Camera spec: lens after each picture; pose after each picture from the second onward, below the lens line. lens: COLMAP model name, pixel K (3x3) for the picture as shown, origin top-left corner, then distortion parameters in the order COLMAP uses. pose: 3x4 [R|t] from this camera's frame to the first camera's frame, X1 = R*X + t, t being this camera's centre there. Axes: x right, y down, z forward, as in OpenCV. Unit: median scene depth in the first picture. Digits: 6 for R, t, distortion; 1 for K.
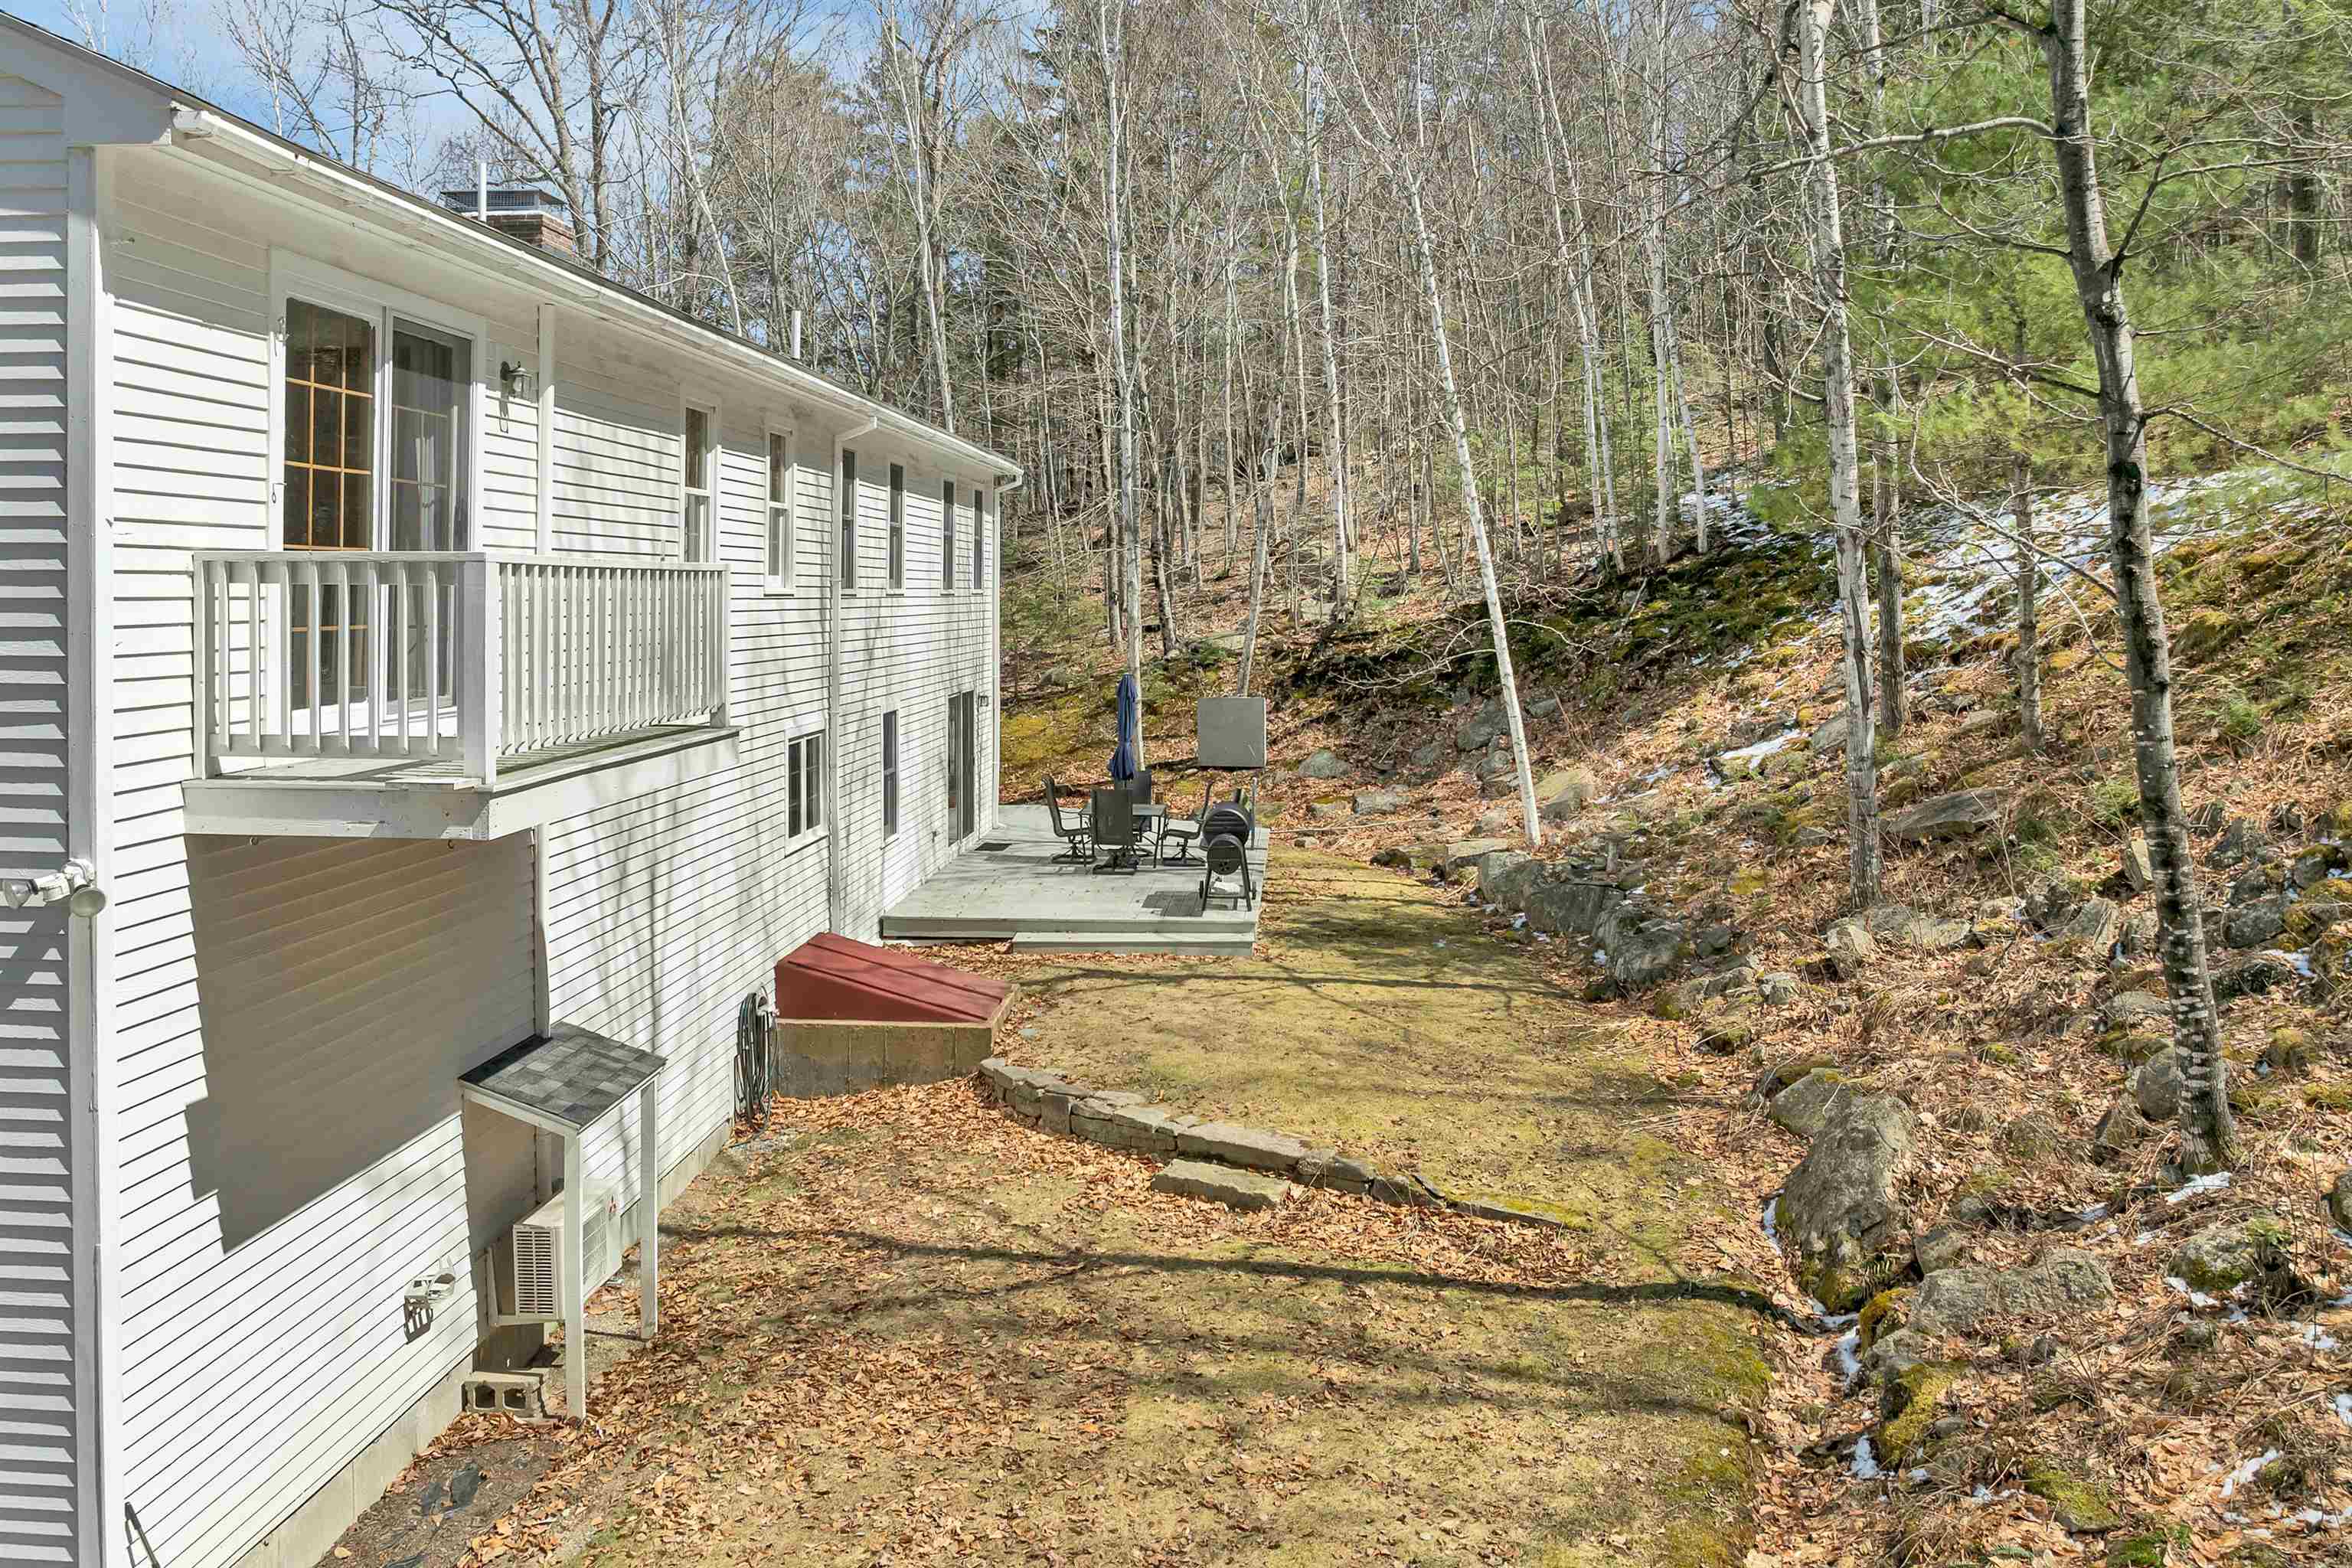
lens RADIAL K [[1760.1, 0, 1169.6], [0, 1760.1, 621.3], [0, 0, 1]] dist [-0.030573, -0.005092]
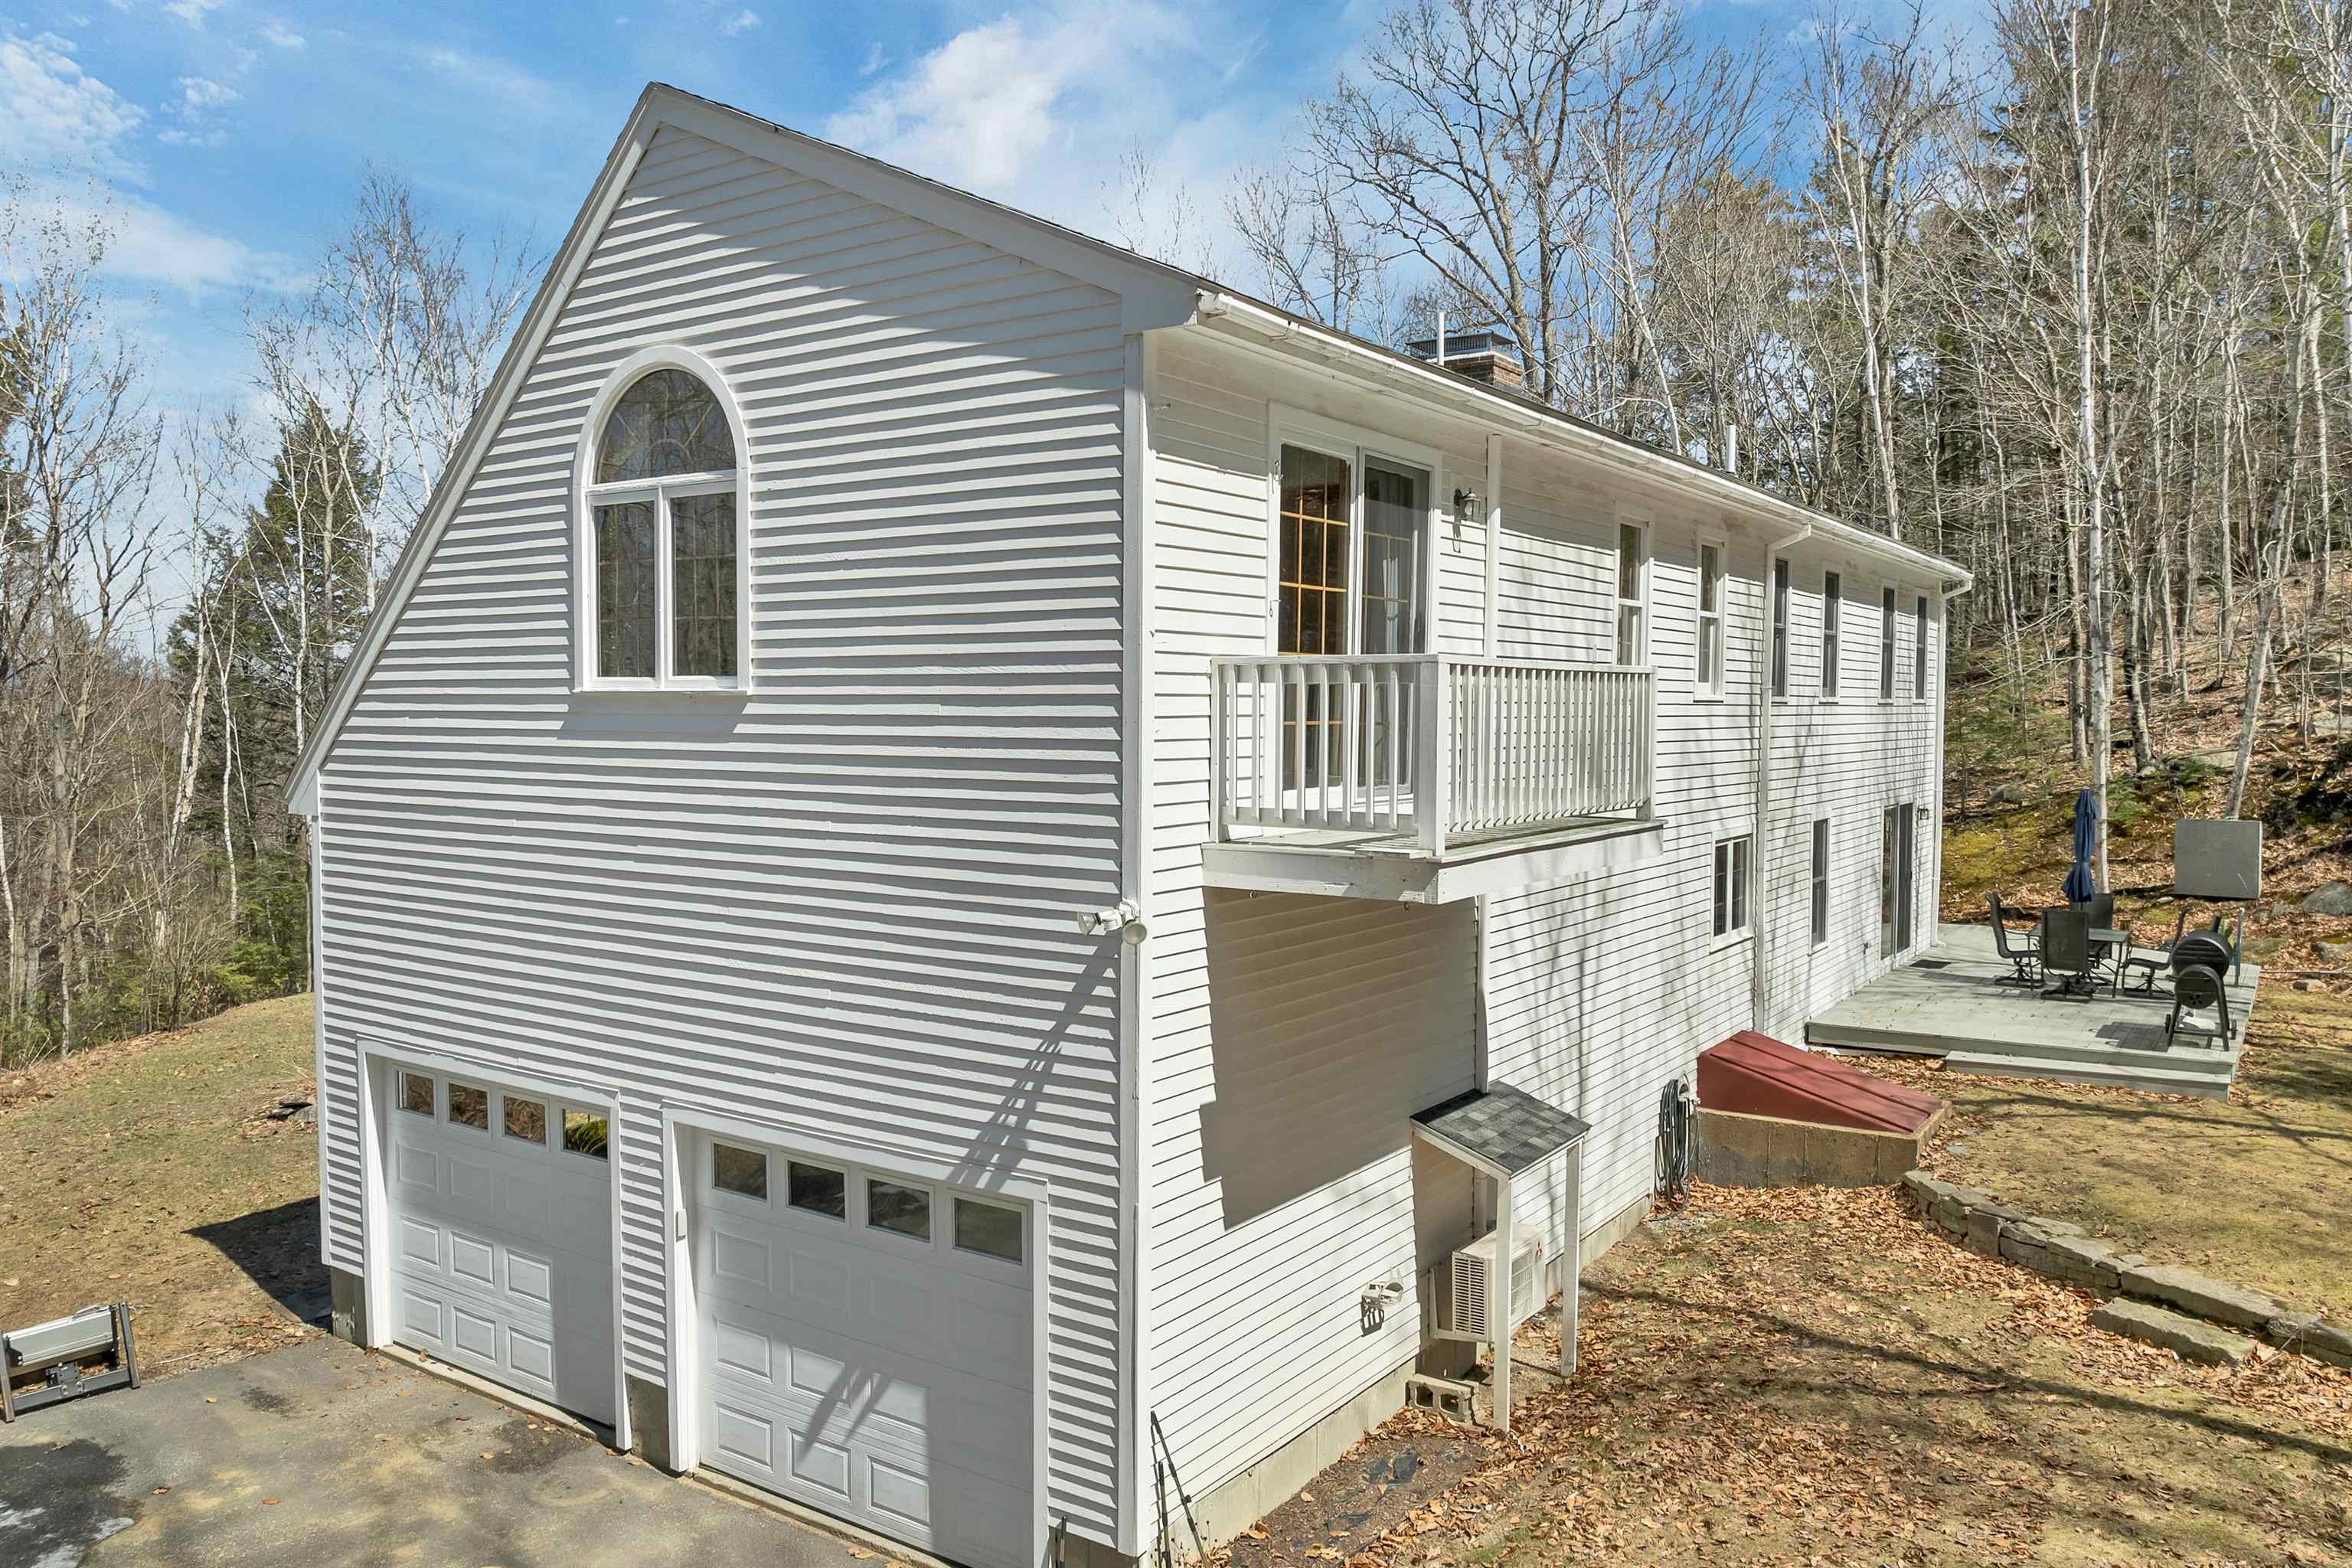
lens RADIAL K [[1709.5, 0, 1180.6], [0, 1709.5, 795.6], [0, 0, 1]] dist [-0.041609, 0.018180]
pose [[0.865369, 0.024541, -0.500535, 0.014911], [-0.007824, 0.999340, 0.035470, 0.008815], [0.501075, -0.026779, 0.864989, -0.031812]]
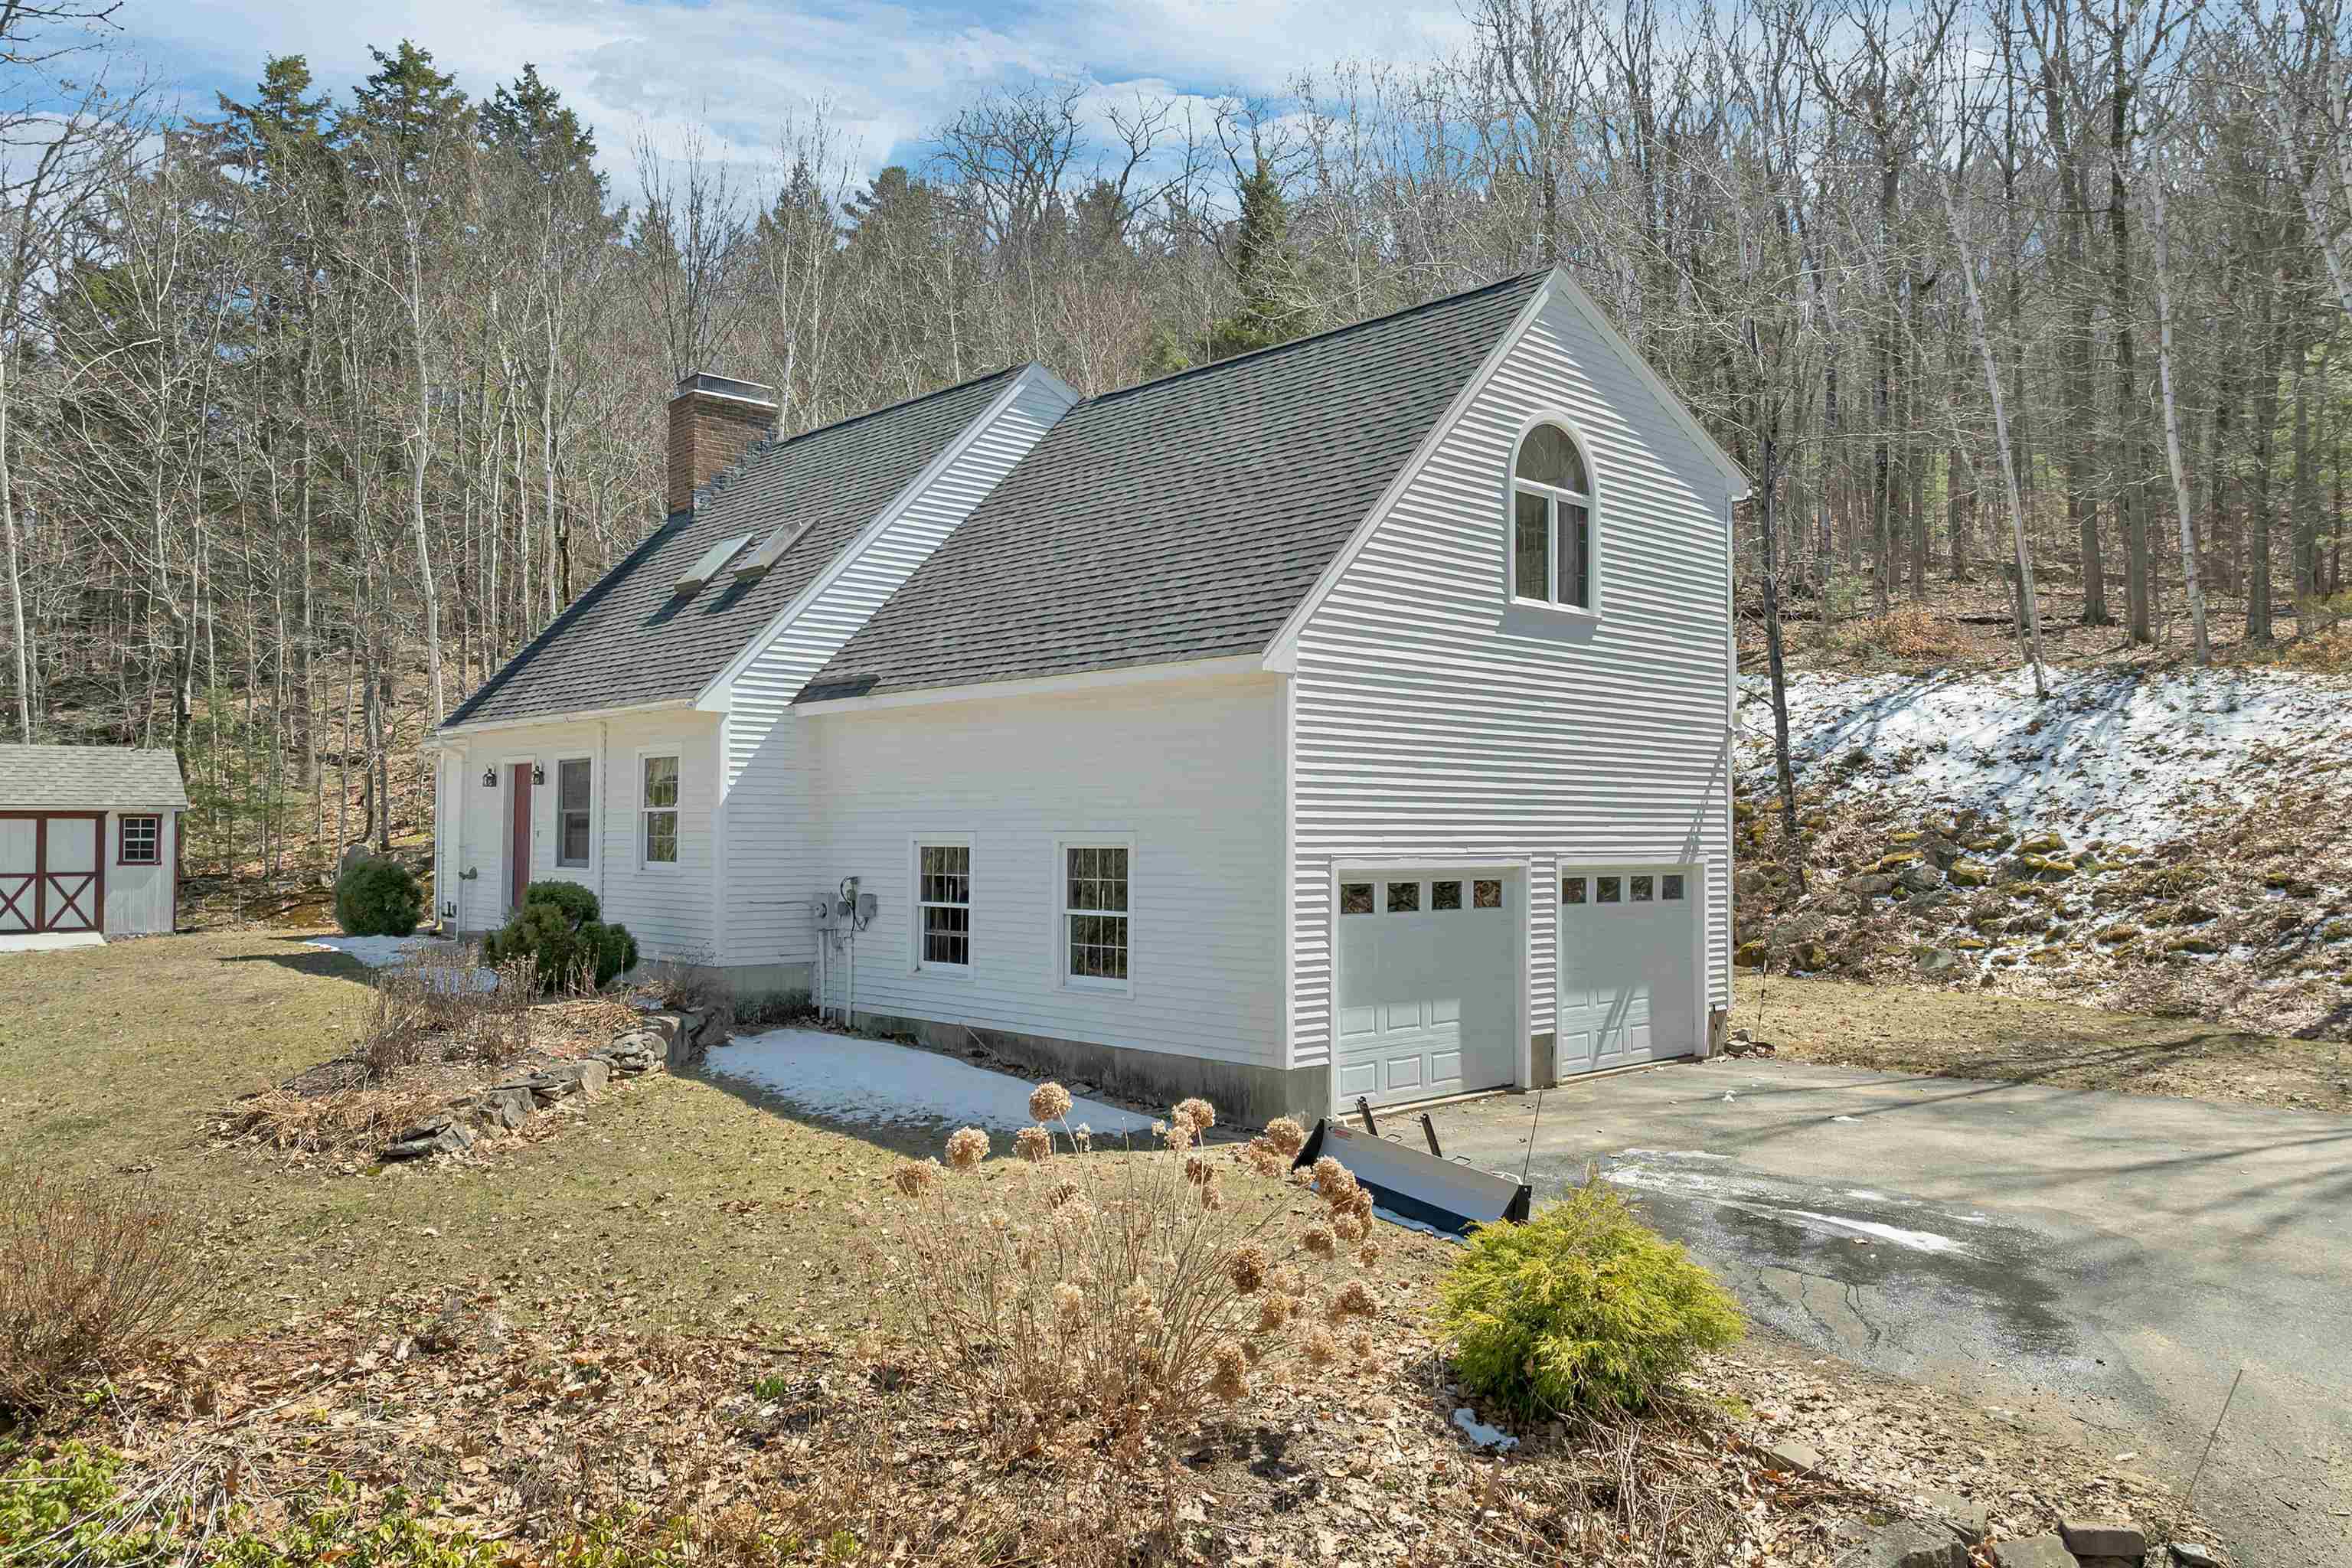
lens RADIAL K [[1703.6, 0, 1177.3], [0, 1703.6, 781.4], [0, 0, 1]] dist [-0.039689, 0.008321]
pose [[0.676953, 0.019830, 0.735759, -1.715190], [0.009520, 0.999317, -0.035692, 0.164379], [-0.735964, 0.031166, 0.676303, -0.146525]]
